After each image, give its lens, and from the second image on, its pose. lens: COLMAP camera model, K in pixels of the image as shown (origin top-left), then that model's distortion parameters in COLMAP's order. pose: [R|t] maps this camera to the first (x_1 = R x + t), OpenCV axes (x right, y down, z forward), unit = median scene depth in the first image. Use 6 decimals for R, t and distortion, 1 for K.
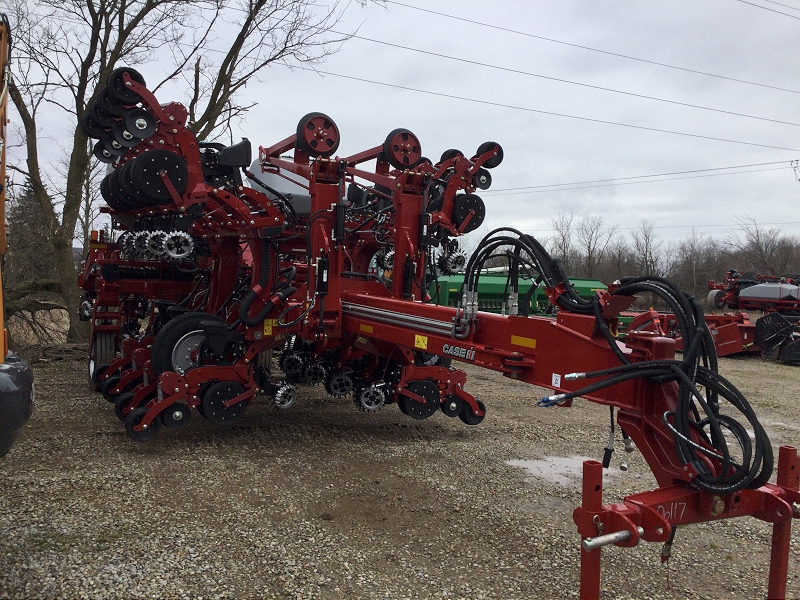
lens RADIAL K [[730.6, 0, 415.2], [0, 730.6, 290.9], [0, 0, 1]] dist [0.054305, -0.065798]
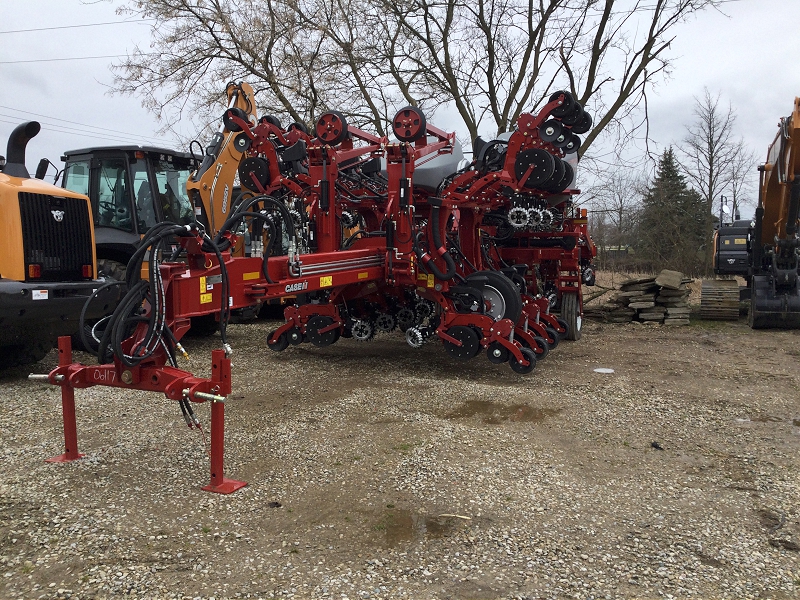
lens RADIAL K [[730.6, 0, 393.4], [0, 730.6, 302.1], [0, 0, 1]] dist [0.054305, -0.065798]
pose [[0.614048, 0.024016, -0.788903, 0.919589], [0.013118, 0.999088, 0.040624, 0.043382], [0.789159, -0.035294, 0.613173, 0.261106]]
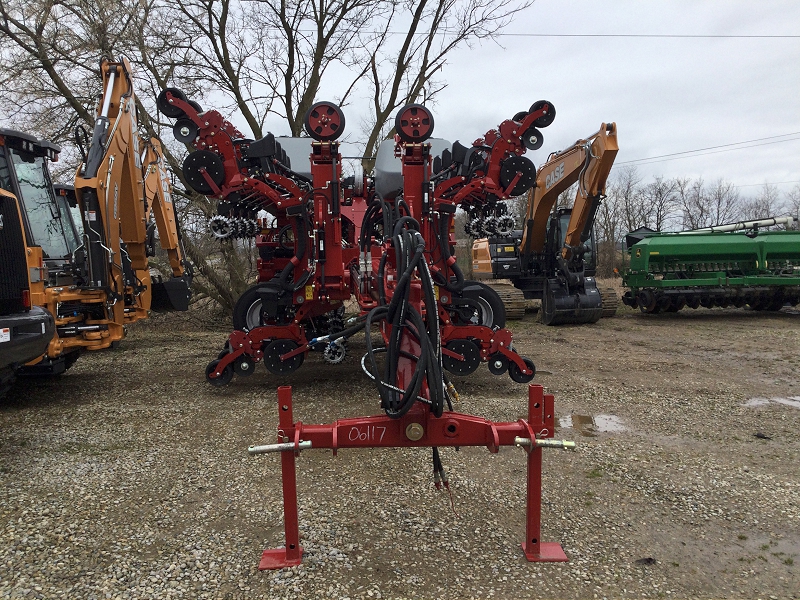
lens RADIAL K [[730.6, 0, 402.8], [0, 730.6, 296.8], [0, 0, 1]] dist [0.054305, -0.065798]
pose [[0.908244, -0.026555, -0.417598, 0.419276], [0.044575, 0.998446, 0.033457, 0.024299], [0.416060, -0.049001, 0.908016, 0.007249]]
